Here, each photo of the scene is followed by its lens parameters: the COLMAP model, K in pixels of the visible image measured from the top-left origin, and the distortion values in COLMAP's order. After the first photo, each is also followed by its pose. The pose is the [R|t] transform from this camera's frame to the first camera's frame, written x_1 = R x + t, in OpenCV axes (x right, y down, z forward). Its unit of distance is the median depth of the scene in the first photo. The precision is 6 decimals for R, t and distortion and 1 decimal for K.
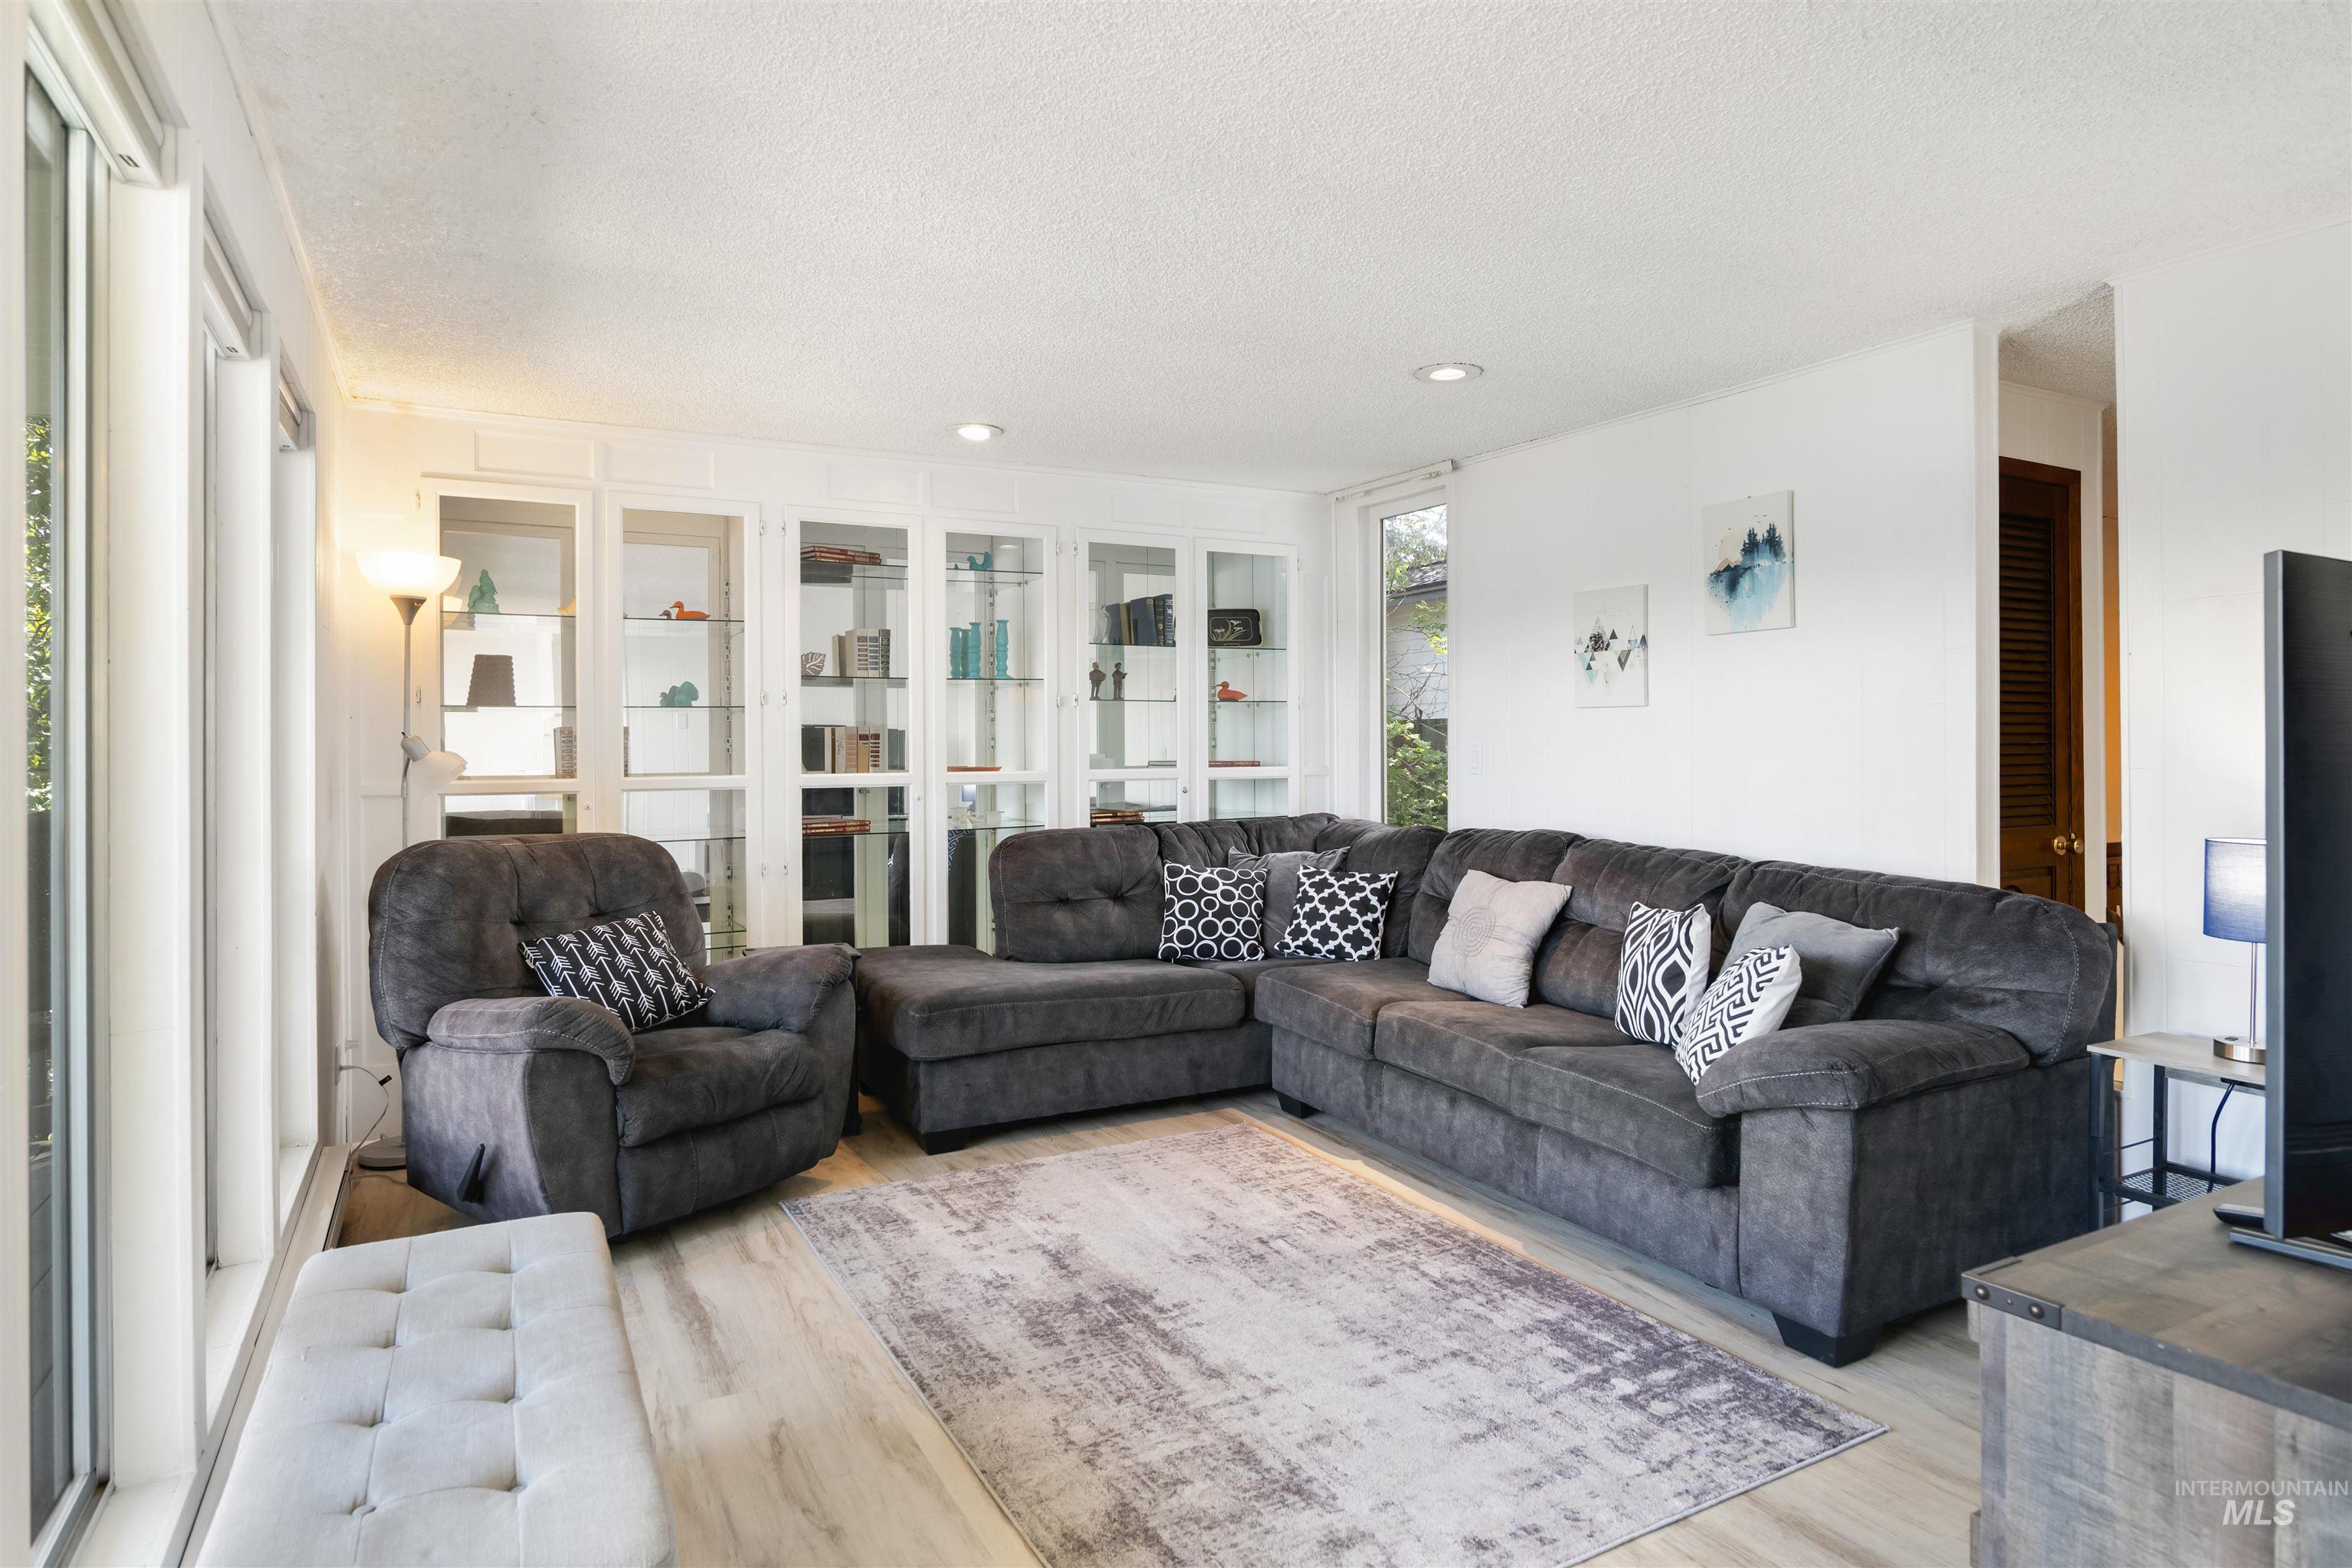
lens RADIAL K [[1256.9, 0, 1176.5], [0, 1256.9, 753.2], [0, 0, 1]] dist [-0.002691, -0.000826]
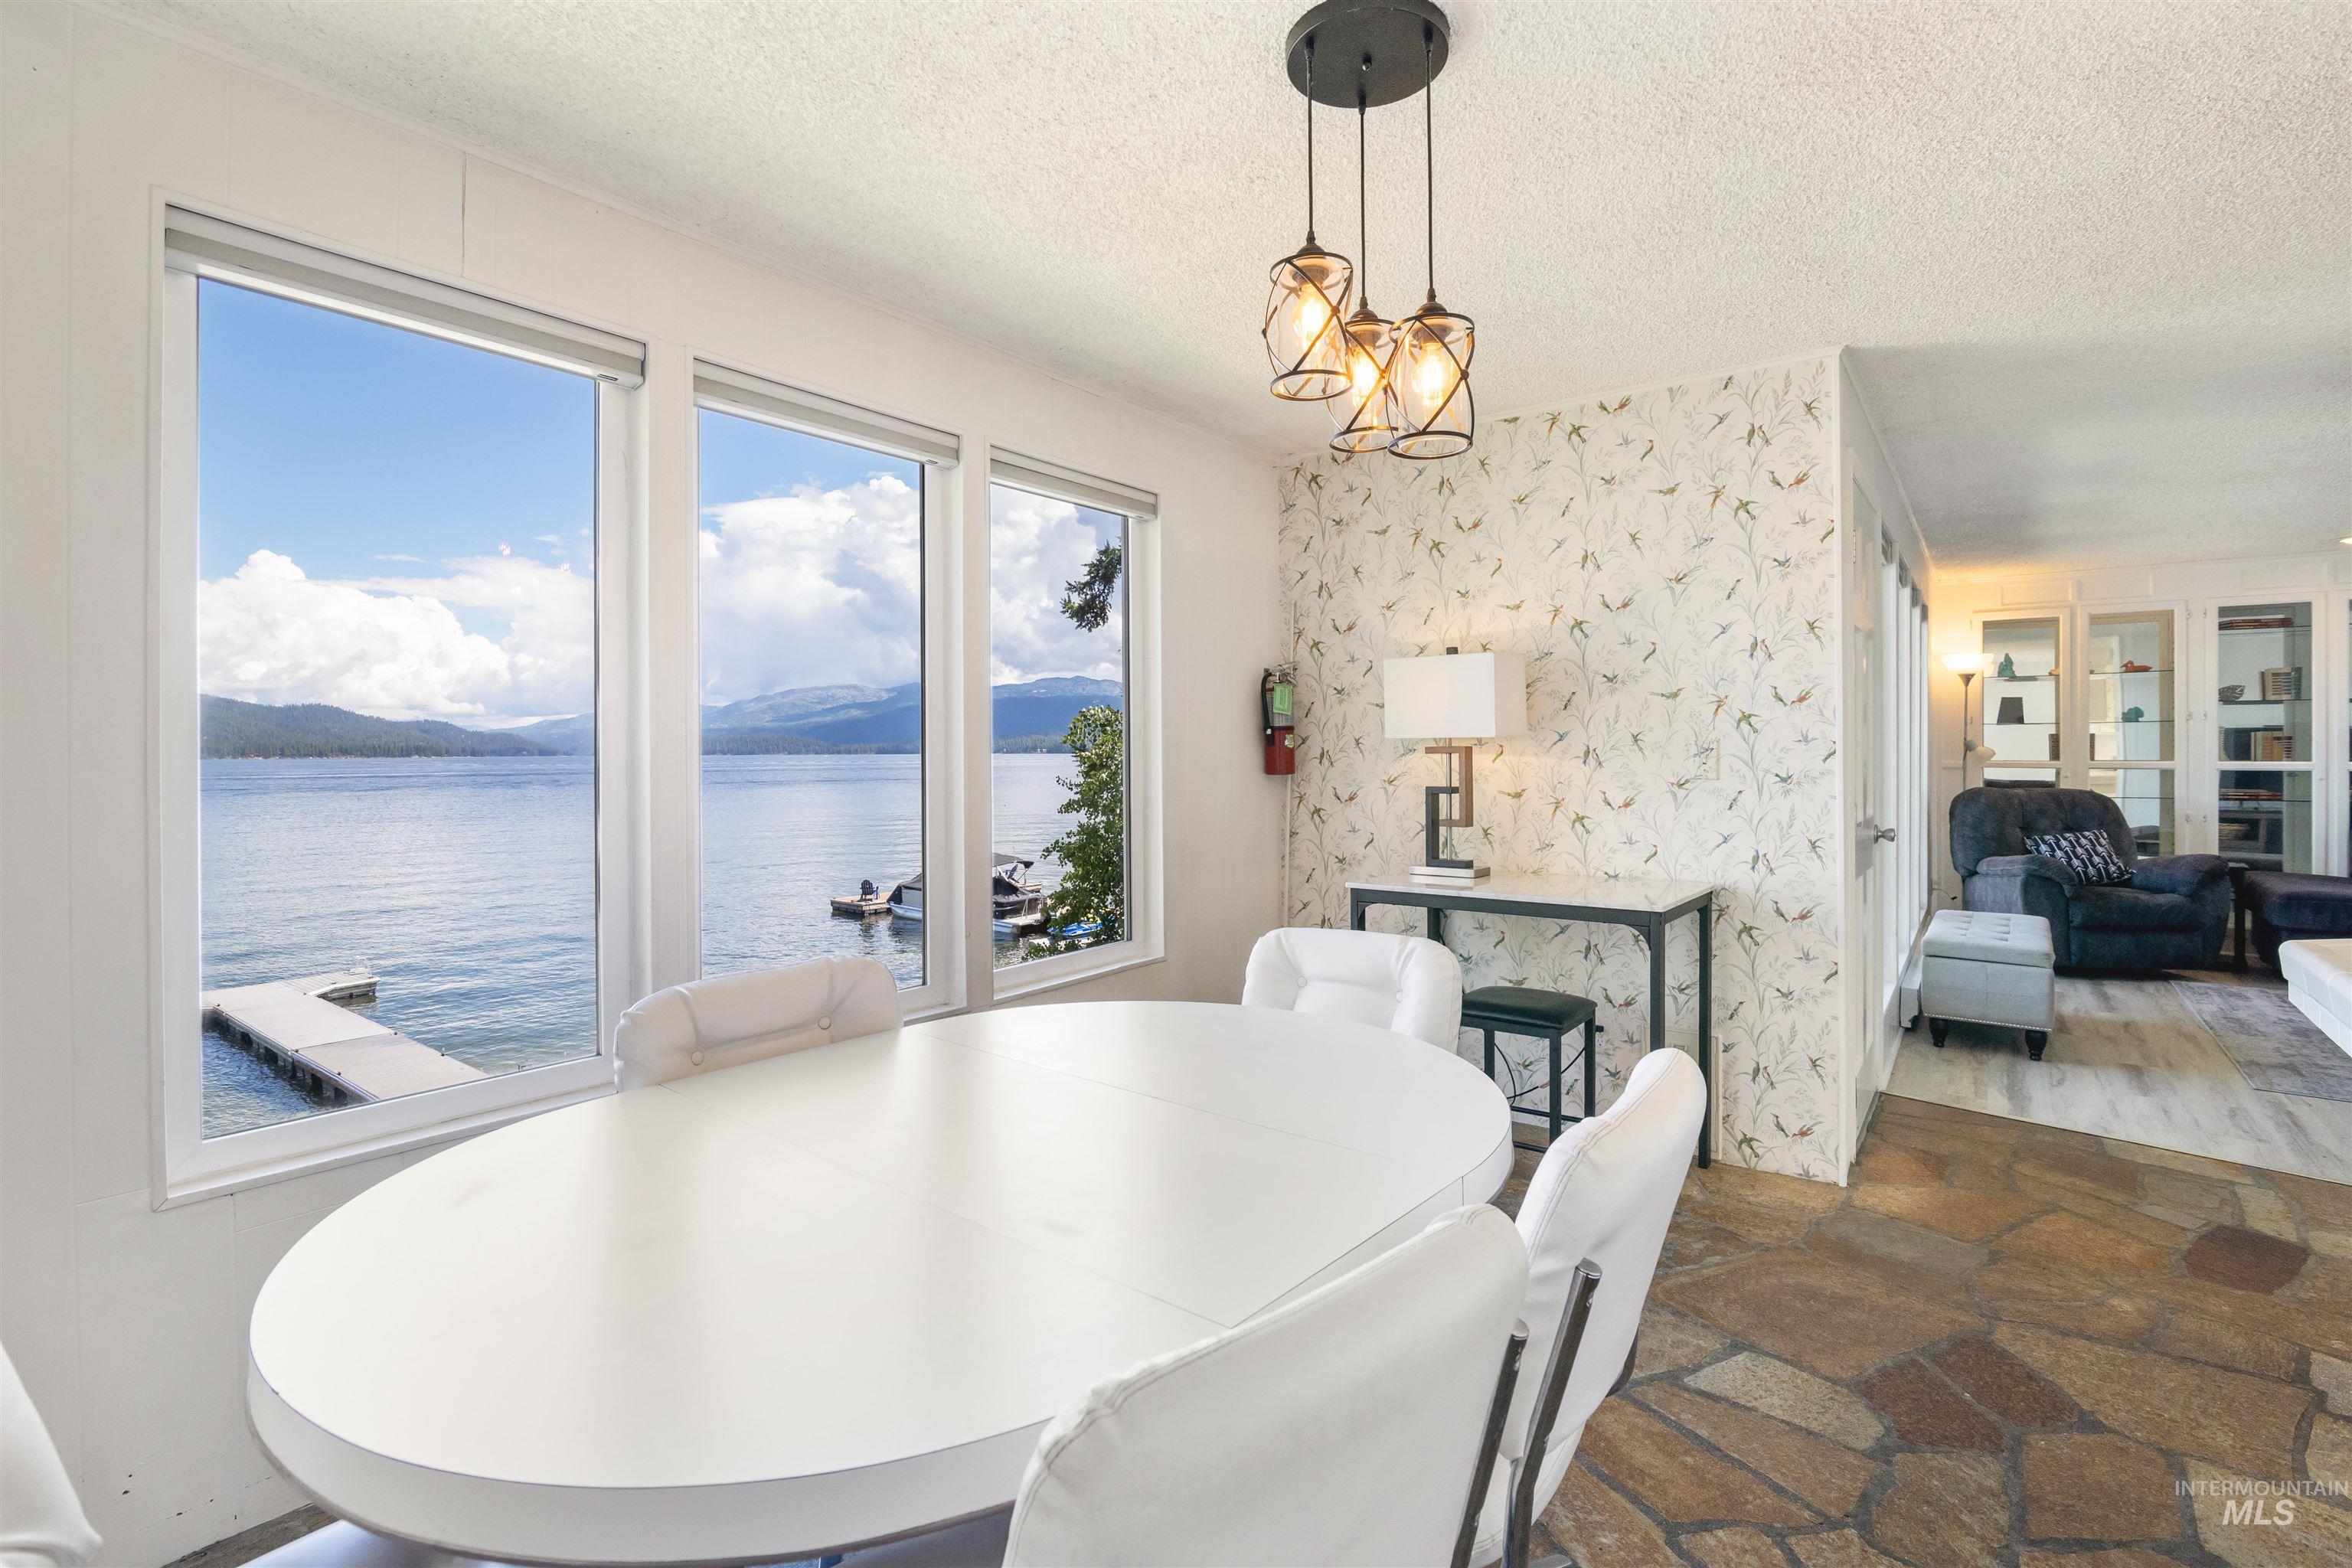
lens RADIAL K [[1078.5, 0, 1168.3], [0, 1078.5, 751.4], [0, 0, 1]] dist [-0.008925, 0.000131]
pose [[0.383786, 0.004744, -0.923410, 0.554743], [-0.002977, 0.999988, 0.003900, 0.002933], [0.923417, 0.001252, 0.383796, -0.959455]]
